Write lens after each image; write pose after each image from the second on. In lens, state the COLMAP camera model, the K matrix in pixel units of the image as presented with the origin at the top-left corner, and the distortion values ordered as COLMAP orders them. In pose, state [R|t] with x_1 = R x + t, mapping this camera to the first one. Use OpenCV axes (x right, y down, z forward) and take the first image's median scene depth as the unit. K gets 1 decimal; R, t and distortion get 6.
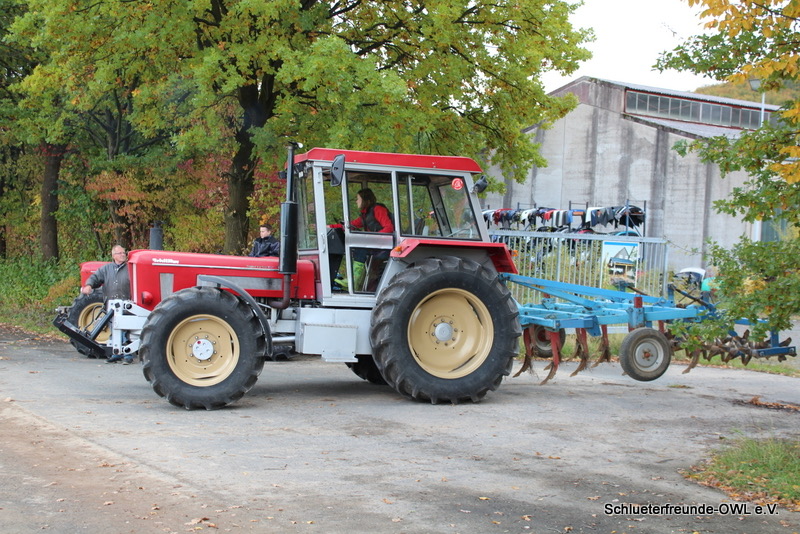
lens RADIAL K [[985.8, 0, 400.0], [0, 985.8, 262.0], [0, 0, 1]] dist [-0.121696, 0.000000]
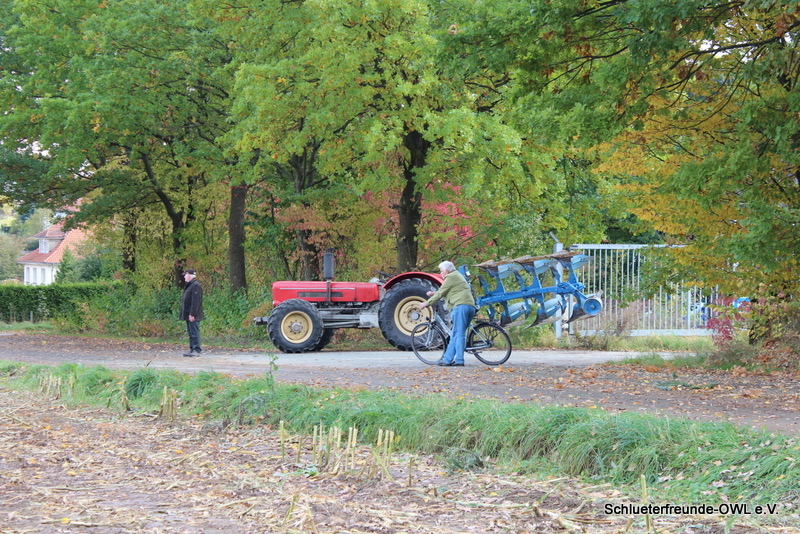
lens RADIAL K [[1897.6, 0, 401.2], [0, 1897.6, 266.7], [0, 0, 1]] dist [0.076346, 0.000000]
pose [[0.976491, -0.035338, -0.212643, 0.273415], [0.029136, 0.999056, -0.032230, 0.050693], [0.213581, 0.025277, 0.976598, -1.083231]]
